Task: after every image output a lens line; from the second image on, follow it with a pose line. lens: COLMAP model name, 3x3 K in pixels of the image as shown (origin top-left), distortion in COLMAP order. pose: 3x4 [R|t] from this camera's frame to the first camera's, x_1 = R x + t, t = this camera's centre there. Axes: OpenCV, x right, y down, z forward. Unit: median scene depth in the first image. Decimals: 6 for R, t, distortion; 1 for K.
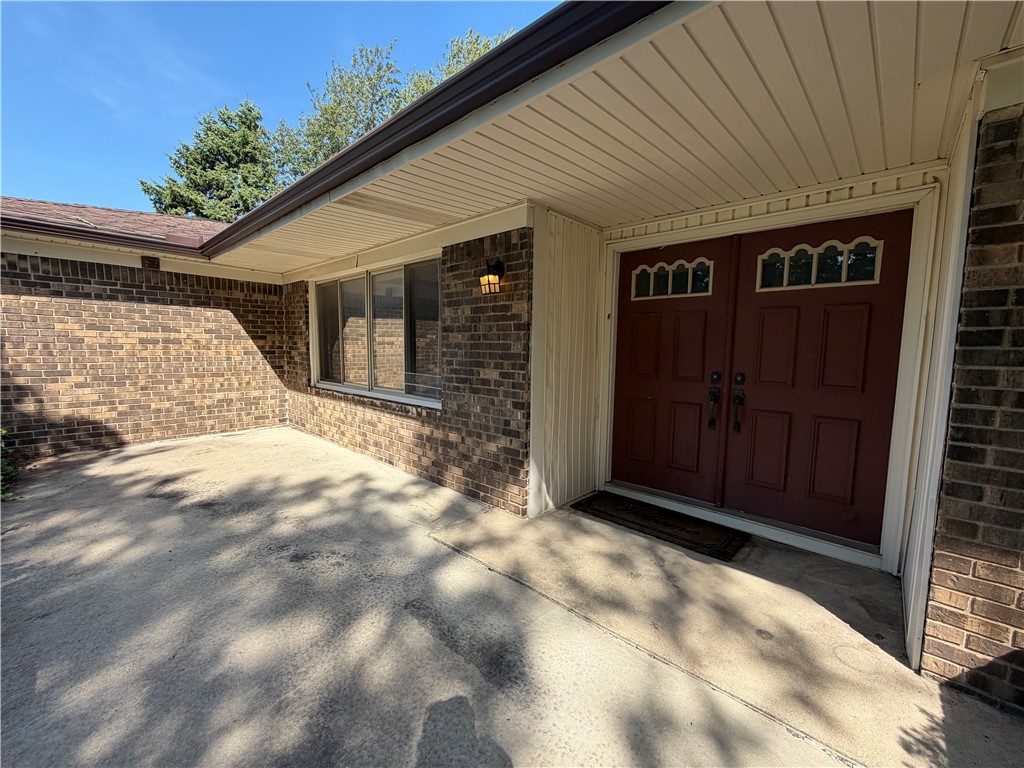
lens RADIAL K [[409.8, 0, 507.4], [0, 409.8, 384.8], [0, 0, 1]] dist [-0.000559, 0.000205]
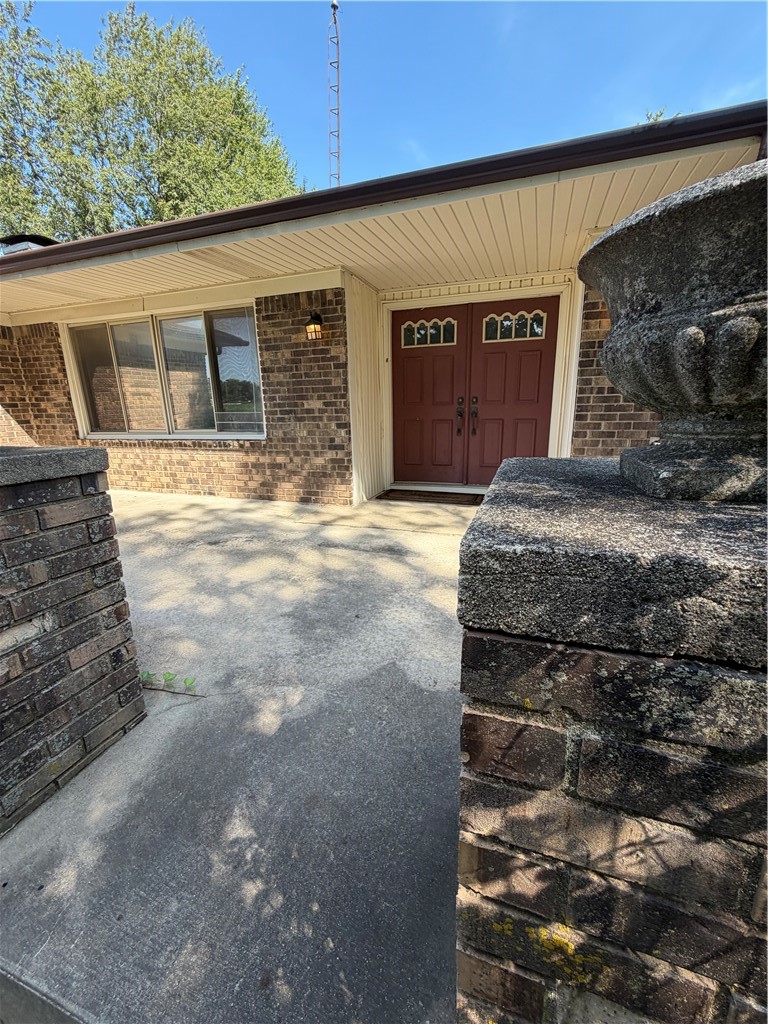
lens RADIAL K [[409.8, 0, 385.1], [0, 409.8, 508.6], [0, 0, 1]] dist [-0.000559, 0.000205]
pose [[0.912317, -0.133011, 0.387279, -0.392496], [0.072888, 0.983420, 0.166051, 0.102178], [-0.402944, -0.123264, 0.906886, -0.326288]]
